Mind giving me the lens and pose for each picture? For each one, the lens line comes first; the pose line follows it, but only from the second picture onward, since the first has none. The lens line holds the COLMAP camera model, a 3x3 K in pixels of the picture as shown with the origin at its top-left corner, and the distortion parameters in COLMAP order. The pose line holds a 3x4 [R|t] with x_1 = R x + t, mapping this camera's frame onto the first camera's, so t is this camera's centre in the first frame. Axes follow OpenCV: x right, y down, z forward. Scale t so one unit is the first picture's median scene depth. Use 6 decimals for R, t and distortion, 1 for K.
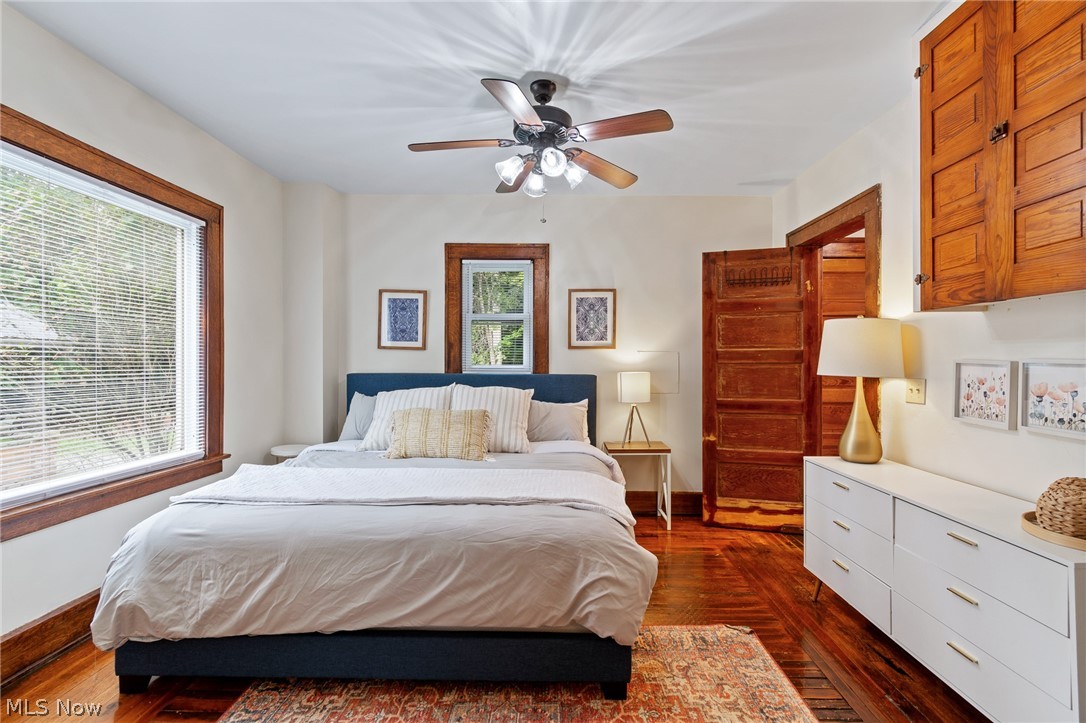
lens RADIAL K [[488.3, 0, 548.3], [0, 488.3, 361.5], [0, 0, 1]] dist [0.002494, -0.000326]
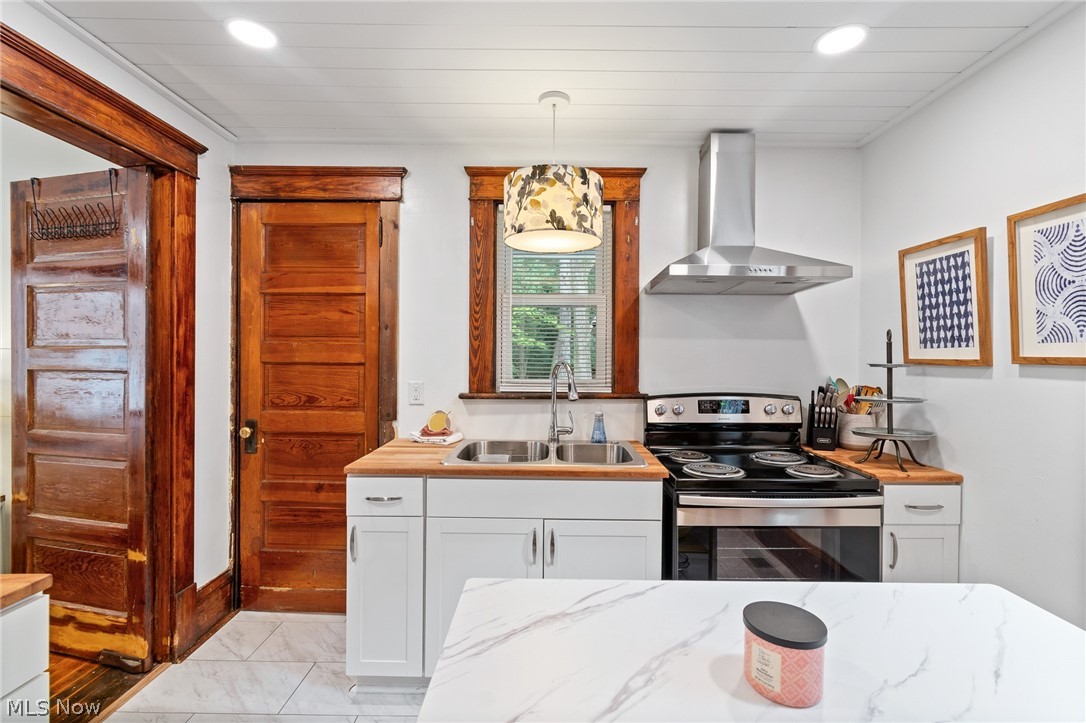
lens RADIAL K [[488.3, 0, 545.2], [0, 488.3, 357.7], [0, 0, 1]] dist [0.002494, -0.000326]
pose [[0.999726, 0.007126, 0.022305, 0.968614], [-0.007352, 0.999922, 0.010058, -0.022107], [-0.022232, -0.010219, 0.999701, 0.402597]]
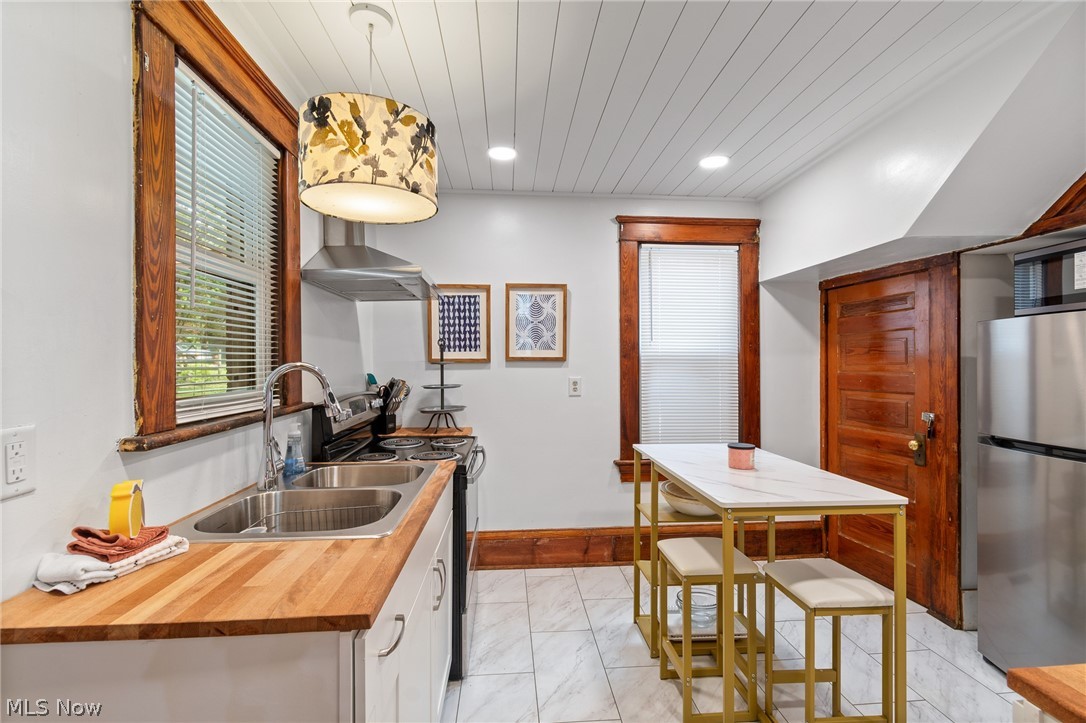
lens RADIAL K [[488.3, 0, 549.8], [0, 488.3, 361.7], [0, 0, 1]] dist [0.002494, -0.000326]
pose [[-0.111306, 0.000337, 0.993786, 0.550653], [-0.003048, 0.999995, -0.000681, -0.013035], [-0.993782, -0.003105, -0.111304, 0.854957]]
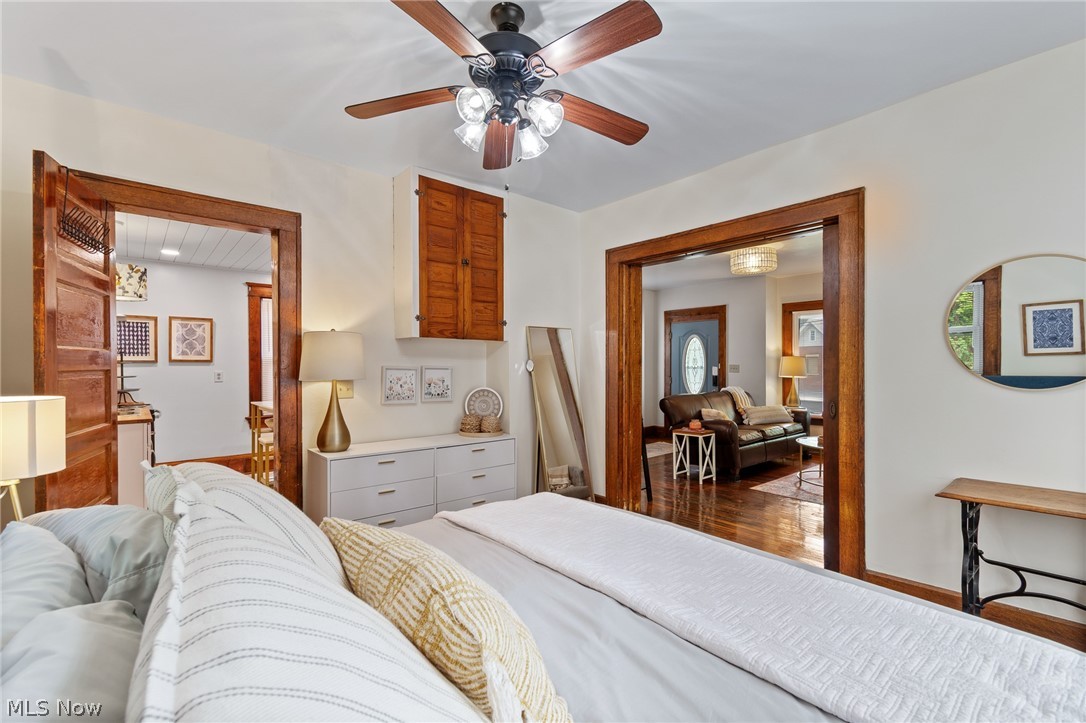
lens RADIAL K [[488.3, 0, 552.2], [0, 488.3, 366.2], [0, 0, 1]] dist [0.002494, -0.000326]
pose [[-0.673285, 0.000303, 0.739383, -0.422272], [-0.001812, 0.999996, -0.002060, -0.000808], [-0.739380, -0.002727, -0.673282, 0.971761]]
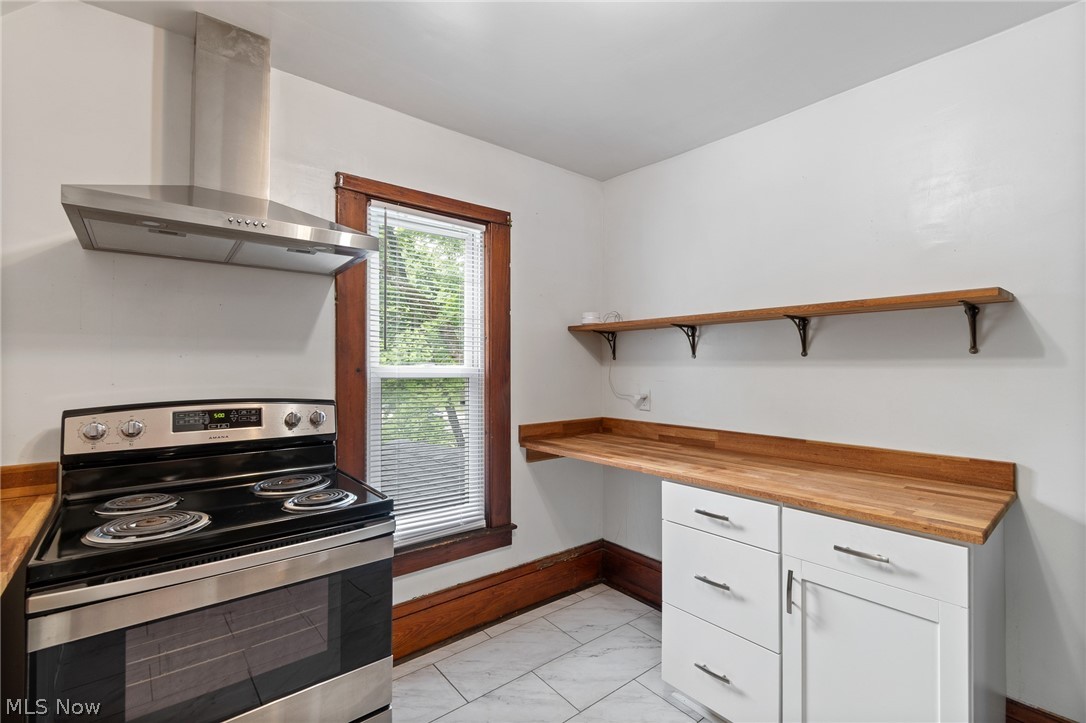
lens RADIAL K [[488.3, 0, 540.1], [0, 488.3, 359.3], [0, 0, 1]] dist [0.002494, -0.000326]
pose [[0.762882, 0.014787, 0.646369, 1.150507], [-0.006693, 0.999865, -0.014974, -0.002474], [-0.646504, 0.007097, 0.762878, 0.515000]]
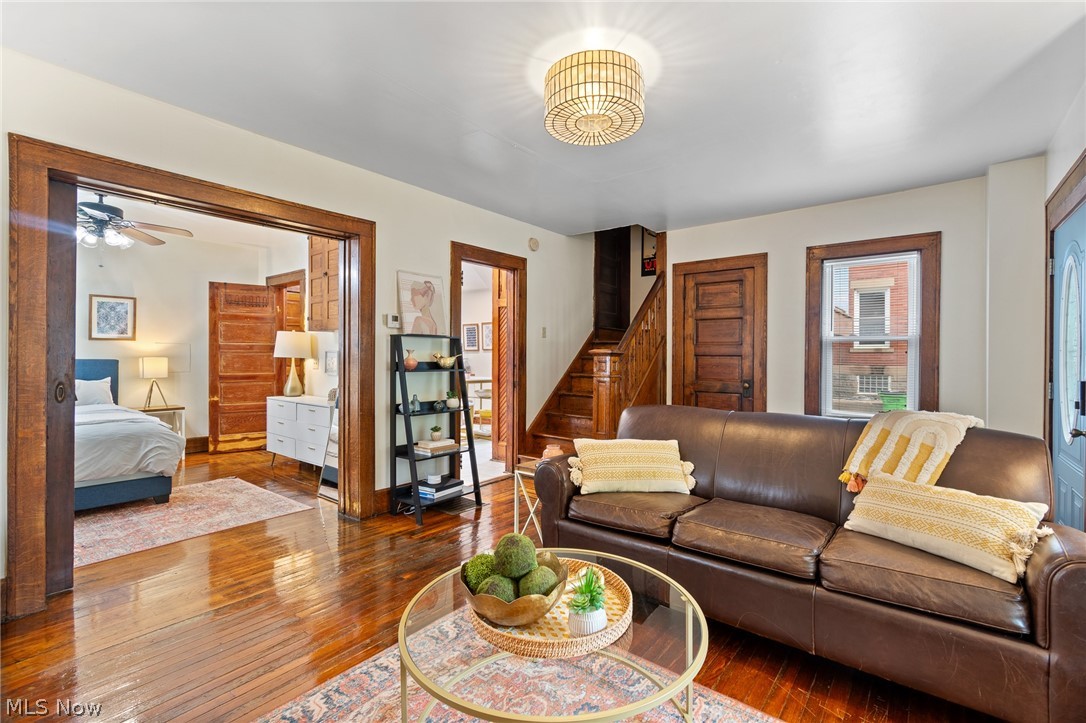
lens RADIAL K [[488.3, 0, 553.6], [0, 488.3, 360.7], [0, 0, 1]] dist [0.002494, -0.000326]
pose [[0.603585, -0.003275, 0.797292, -0.277187], [-0.006675, 0.999936, 0.009160, 0.010823], [-0.797271, -0.010851, 0.603524, -0.858901]]
